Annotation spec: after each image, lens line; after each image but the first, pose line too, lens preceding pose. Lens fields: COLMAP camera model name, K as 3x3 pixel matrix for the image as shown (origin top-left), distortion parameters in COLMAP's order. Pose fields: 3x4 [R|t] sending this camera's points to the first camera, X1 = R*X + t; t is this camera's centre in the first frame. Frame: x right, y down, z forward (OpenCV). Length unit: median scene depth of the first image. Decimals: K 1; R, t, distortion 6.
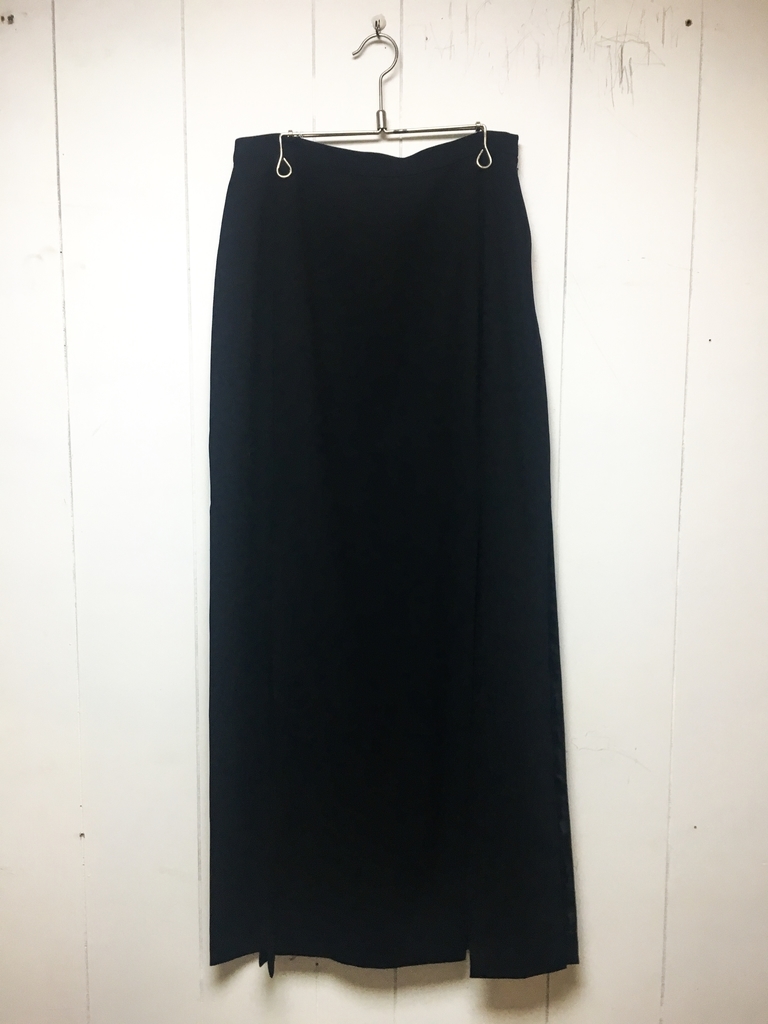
lens RADIAL K [[865.8, 0, 384.2], [0, 865.8, 508.8], [0, 0, 1]] dist [0.063890, -0.088532]
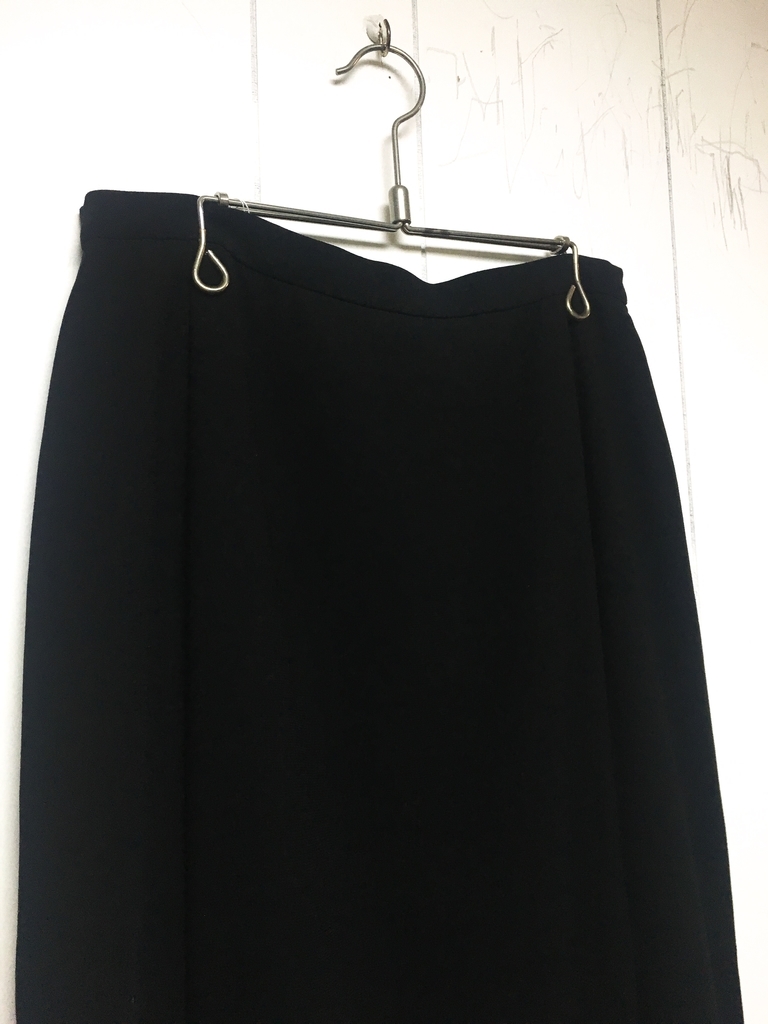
lens RADIAL K [[865.8, 0, 384.2], [0, 865.8, 508.8], [0, 0, 1]] dist [0.063890, -0.088532]
pose [[0.895767, 0.001465, 0.444522, -0.227078], [0.089959, 0.978706, -0.184504, -0.189232], [-0.435326, 0.205262, 0.876561, 0.609776]]
